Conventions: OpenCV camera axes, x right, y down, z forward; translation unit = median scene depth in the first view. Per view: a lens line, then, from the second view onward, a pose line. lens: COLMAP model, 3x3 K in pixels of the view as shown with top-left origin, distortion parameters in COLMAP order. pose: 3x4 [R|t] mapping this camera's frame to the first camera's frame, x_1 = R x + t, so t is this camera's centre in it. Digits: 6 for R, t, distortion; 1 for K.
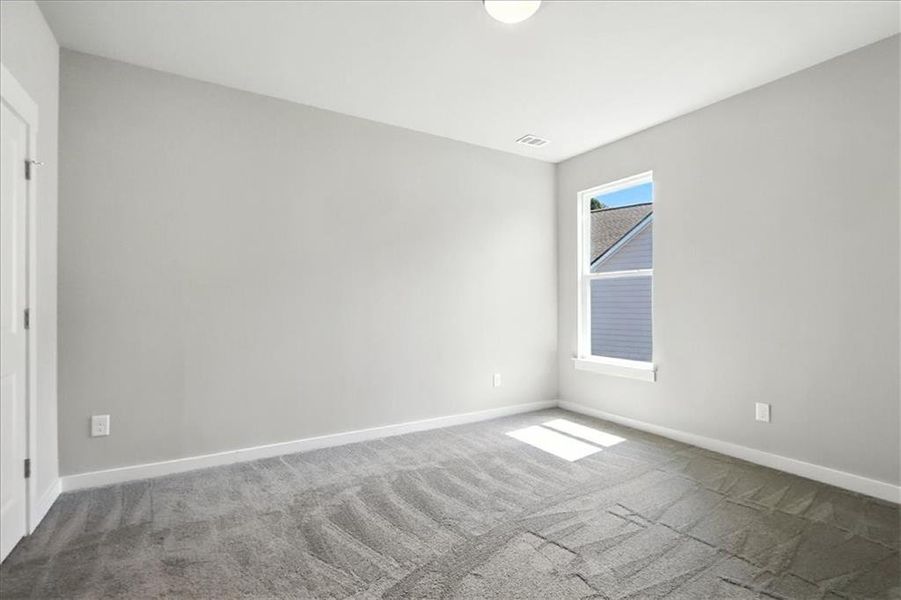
lens RADIAL K [[434.5, 0, 463.6], [0, 434.5, 302.7], [0, 0, 1]] dist [-0.001826, 0.000373]
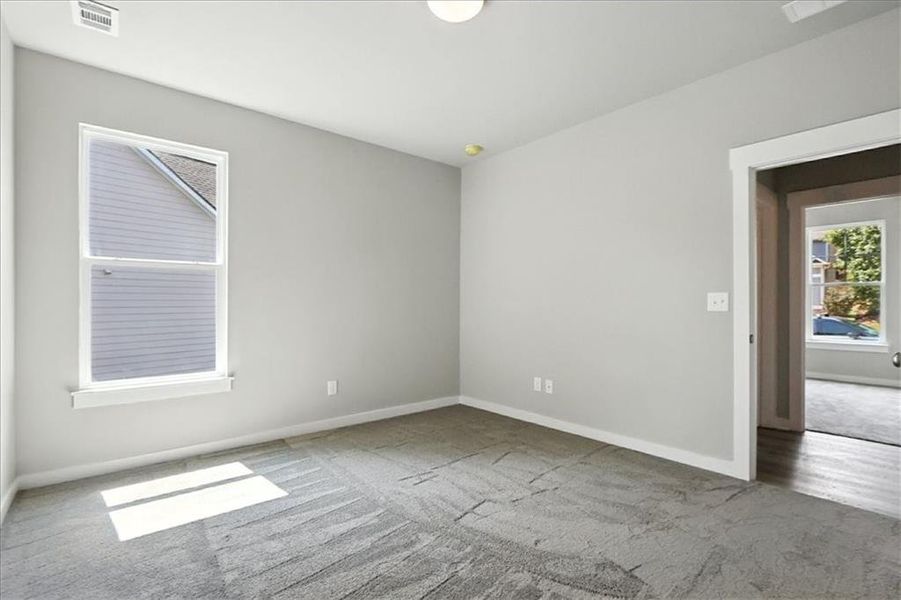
lens RADIAL K [[434.5, 0, 463.6], [0, 434.5, 302.7], [0, 0, 1]] dist [-0.001826, 0.000373]
pose [[-0.149563, -0.003960, 0.988744, -0.518497], [0.000391, 0.999992, 0.004064, -0.001577], [-0.988752, 0.000994, -0.149560, 0.663808]]
